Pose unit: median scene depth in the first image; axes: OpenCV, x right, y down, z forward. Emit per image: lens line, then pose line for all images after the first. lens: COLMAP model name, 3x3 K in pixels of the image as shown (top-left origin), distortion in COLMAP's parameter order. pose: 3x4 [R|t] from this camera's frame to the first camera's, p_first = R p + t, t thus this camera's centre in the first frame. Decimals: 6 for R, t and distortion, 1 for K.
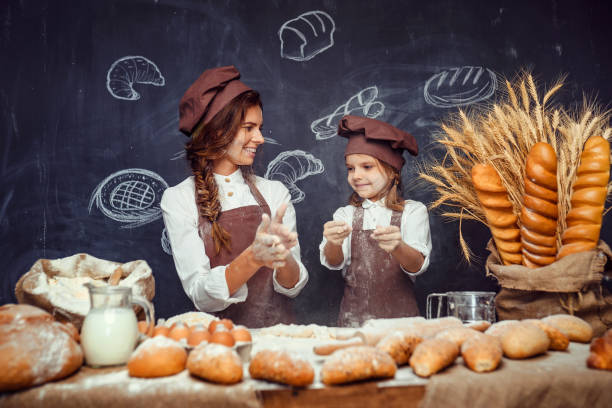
lens RADIAL K [[590.5, 0, 299.2], [0, 590.5, 211.6], [0, 0, 1]] dist [-0.023191, 0.000000]
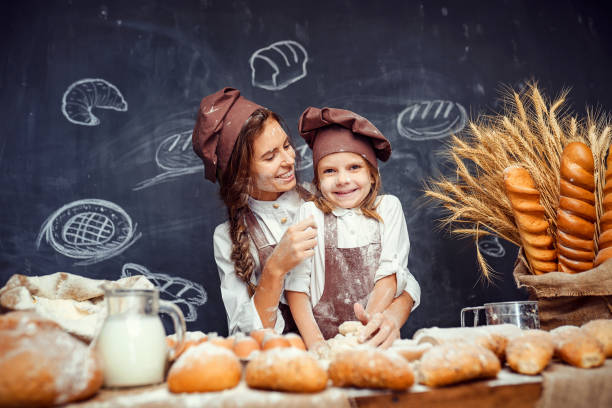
lens RADIAL K [[590.5, 0, 301.9], [0, 590.5, 201.2], [0, 0, 1]] dist [-0.023191, 0.000000]
pose [[0.988947, 0.004194, 0.148211, -0.094395], [0.015091, 0.991561, -0.128759, 0.051284], [-0.147500, 0.129572, 0.980538, 0.067403]]
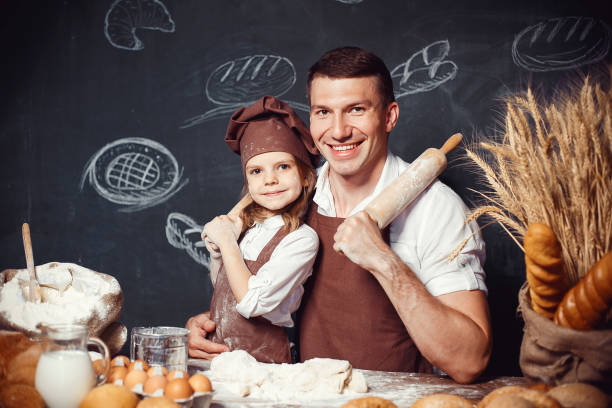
lens RADIAL K [[907.2, 0, 302.1], [0, 907.2, 204.5], [0, 0, 1]] dist [-0.118213, 0.000000]
pose [[0.988914, 0.047518, -0.140683, 0.118483], [-0.035761, 0.995743, 0.084948, -0.094915], [0.144120, -0.078976, 0.986404, -0.176069]]
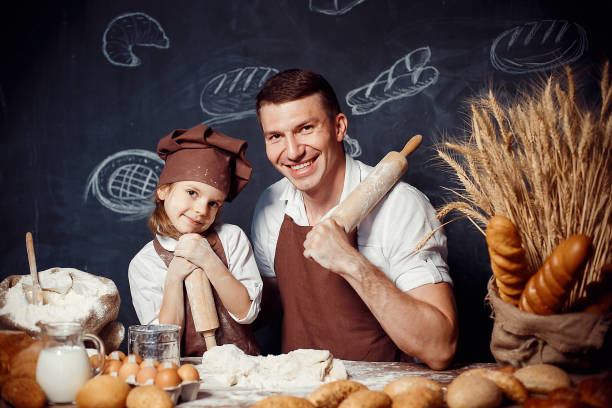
lens RADIAL K [[907.2, 0, 300.5], [0, 907.2, 201.8], [0, 0, 1]] dist [-0.118213, 0.000000]
pose [[0.986656, 0.015308, -0.162095, 0.160184], [-0.003512, 0.997339, 0.072815, -0.093520], [0.162778, -0.071274, 0.984085, -0.225536]]
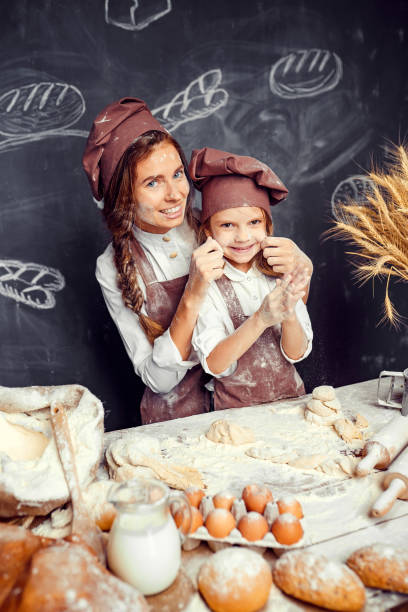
lens RADIAL K [[590.5, 0, 196.3], [0, 590.5, 304.8], [0, 0, 1]] dist [-0.023191, 0.000000]
pose [[0.930054, -0.098663, 0.353929, -0.229940], [-0.017769, 0.950067, 0.311541, -0.155135], [-0.366993, -0.296039, 0.881860, 0.178183]]
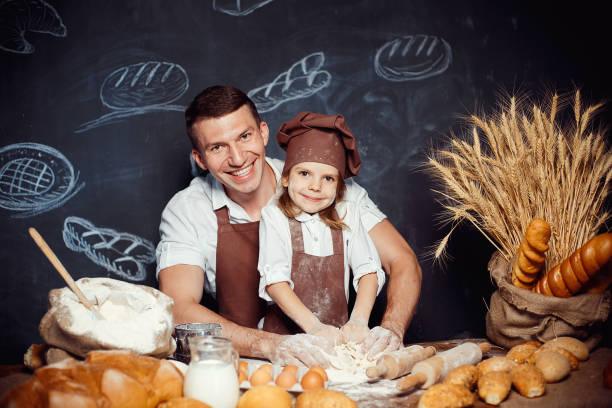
lens RADIAL K [[907.2, 0, 304.9], [0, 907.2, 205.0], [0, 0, 1]] dist [-0.118213, 0.000000]
pose [[0.952471, 0.004034, 0.304604, -0.291557], [-0.036365, 0.994268, 0.100545, -0.124175], [-0.302452, -0.106843, 0.947157, -0.251014]]
